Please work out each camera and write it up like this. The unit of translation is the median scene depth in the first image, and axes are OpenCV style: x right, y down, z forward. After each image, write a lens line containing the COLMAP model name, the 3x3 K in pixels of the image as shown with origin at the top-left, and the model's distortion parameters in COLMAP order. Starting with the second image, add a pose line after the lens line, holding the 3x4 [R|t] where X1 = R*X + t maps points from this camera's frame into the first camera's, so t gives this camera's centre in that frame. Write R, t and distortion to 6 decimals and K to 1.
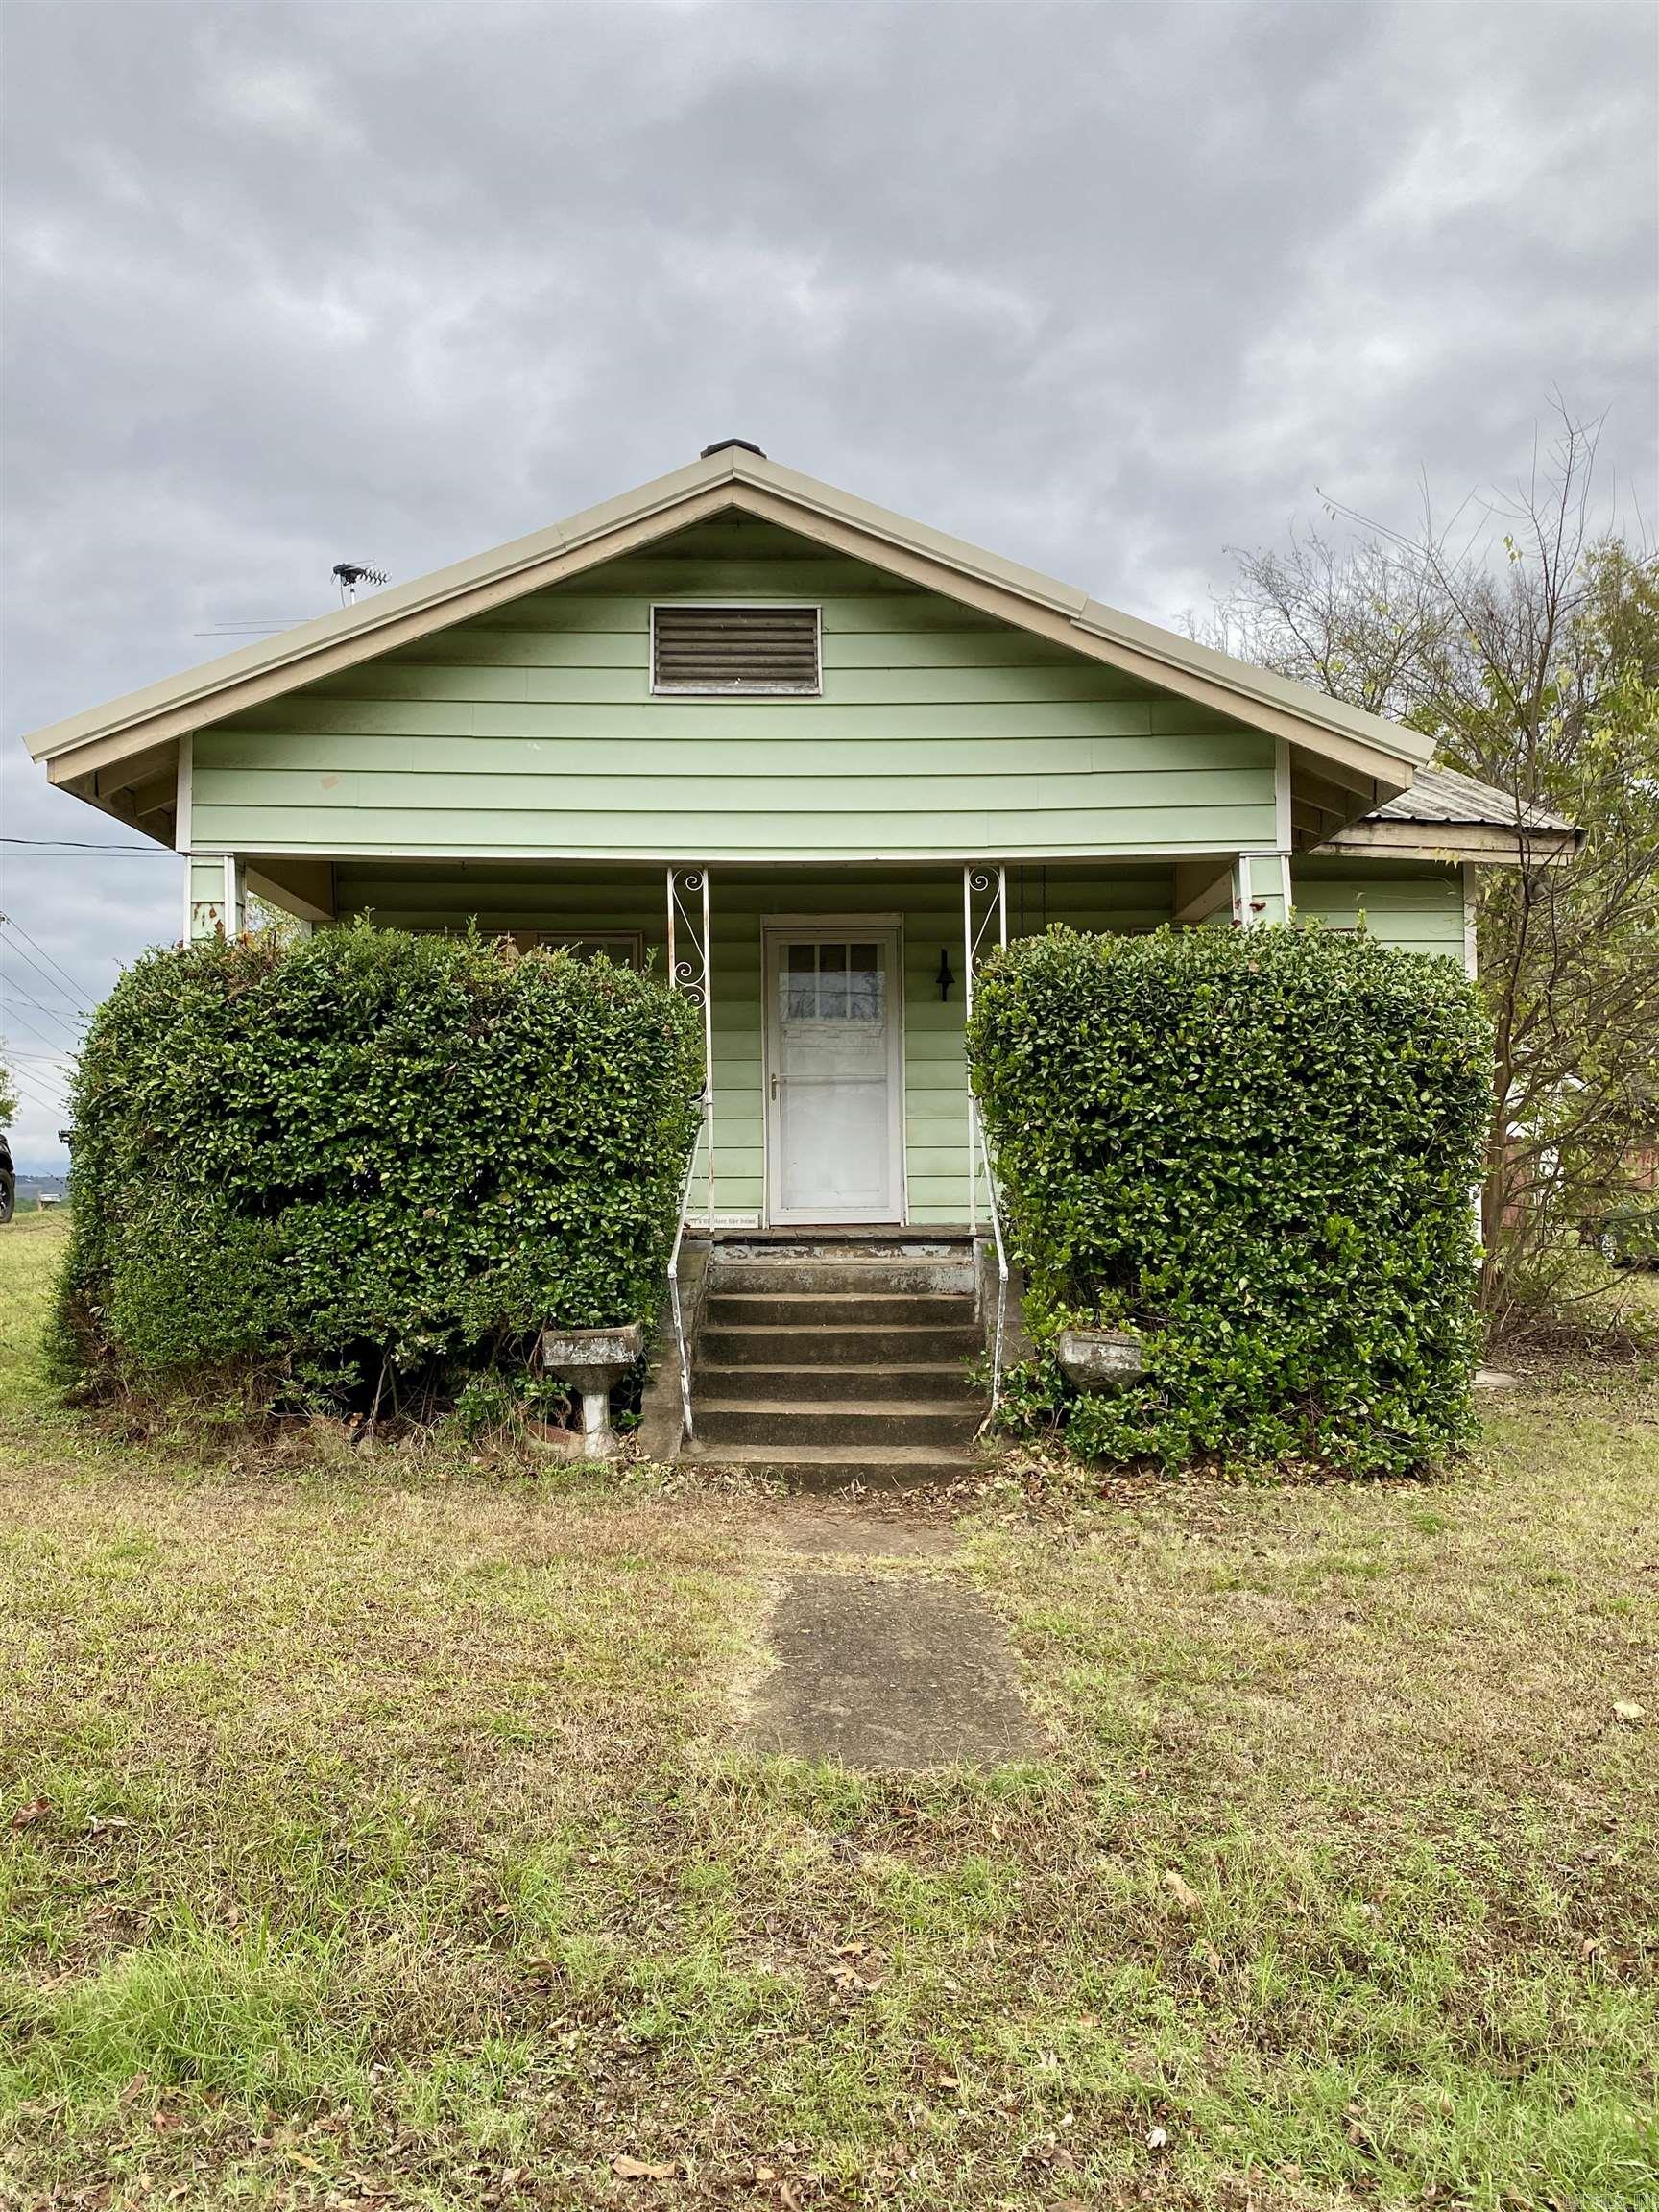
lens RADIAL K [[1801.6, 0, 830.4], [0, 1801.6, 1116.3], [0, 0, 1]] dist [0.067889, -0.001812]
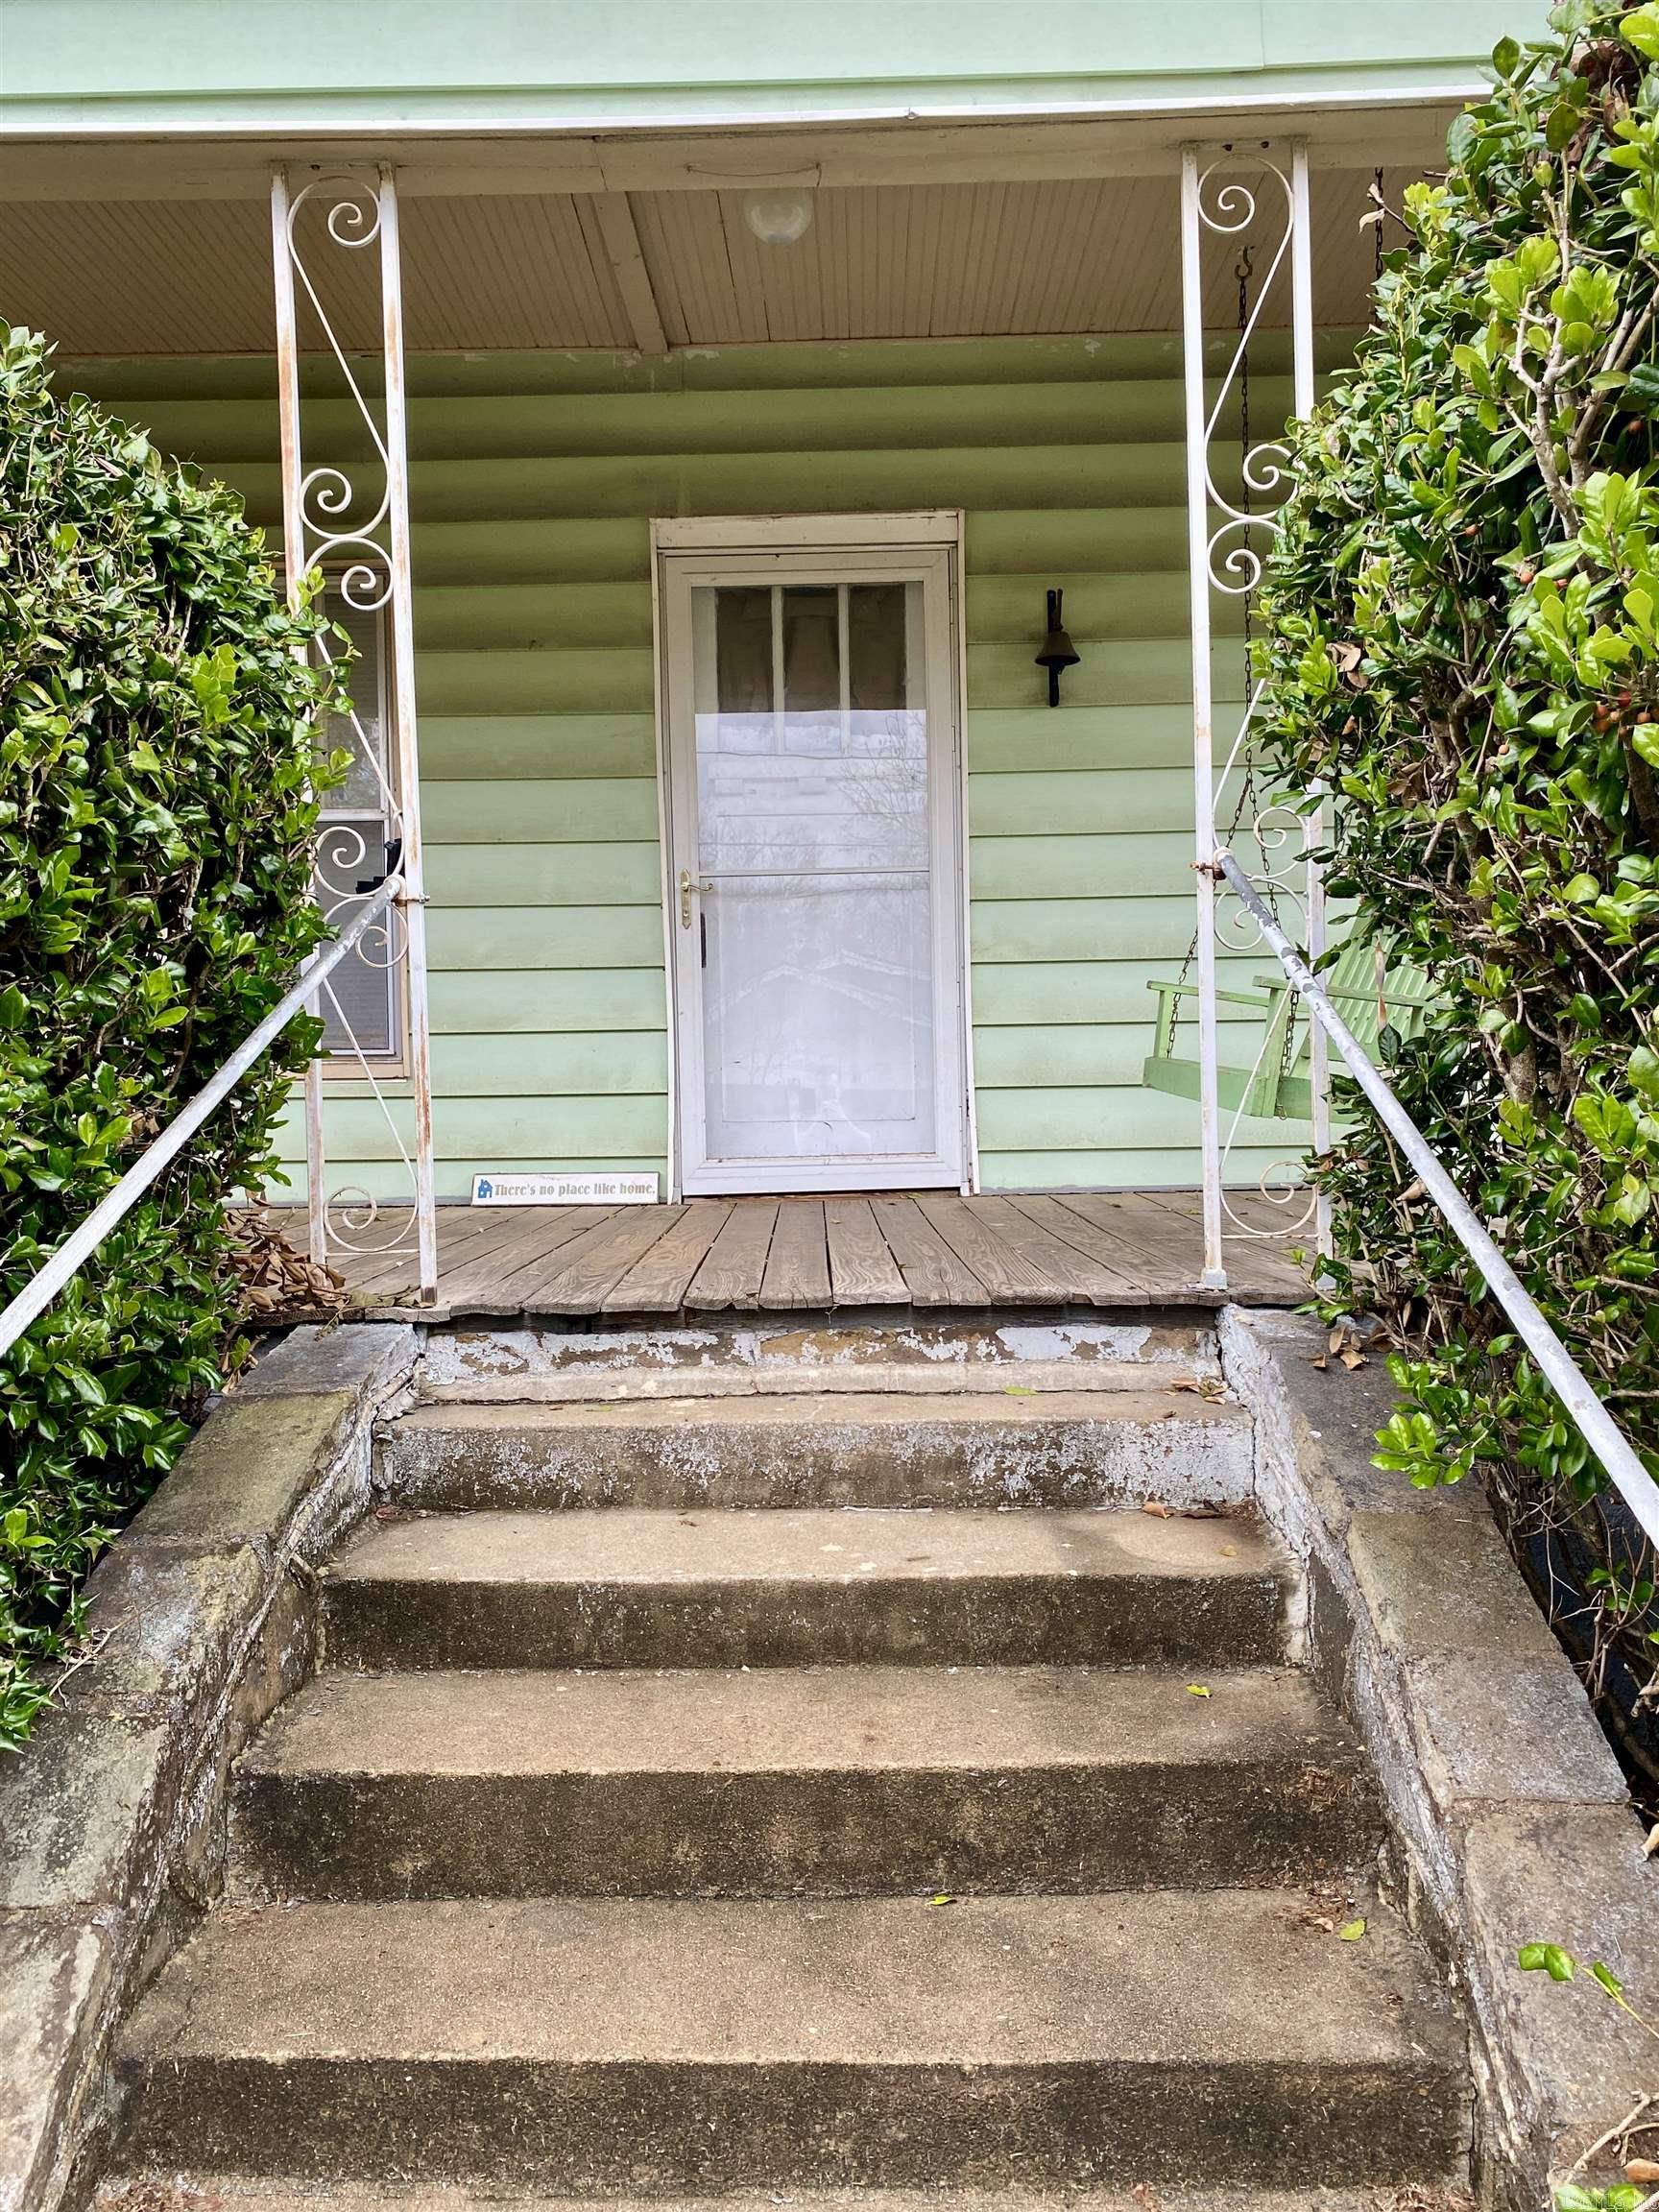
lens RADIAL K [[1674.3, 0, 826.4], [0, 1674.3, 1108.9], [0, 0, 1]] dist [0.027672, -0.030916]
pose [[0.999852, -0.010328, -0.013776, 0.012550], [0.011220, 0.997736, 0.066310, 0.011564], [0.013060, -0.066455, 0.997704, 0.696247]]
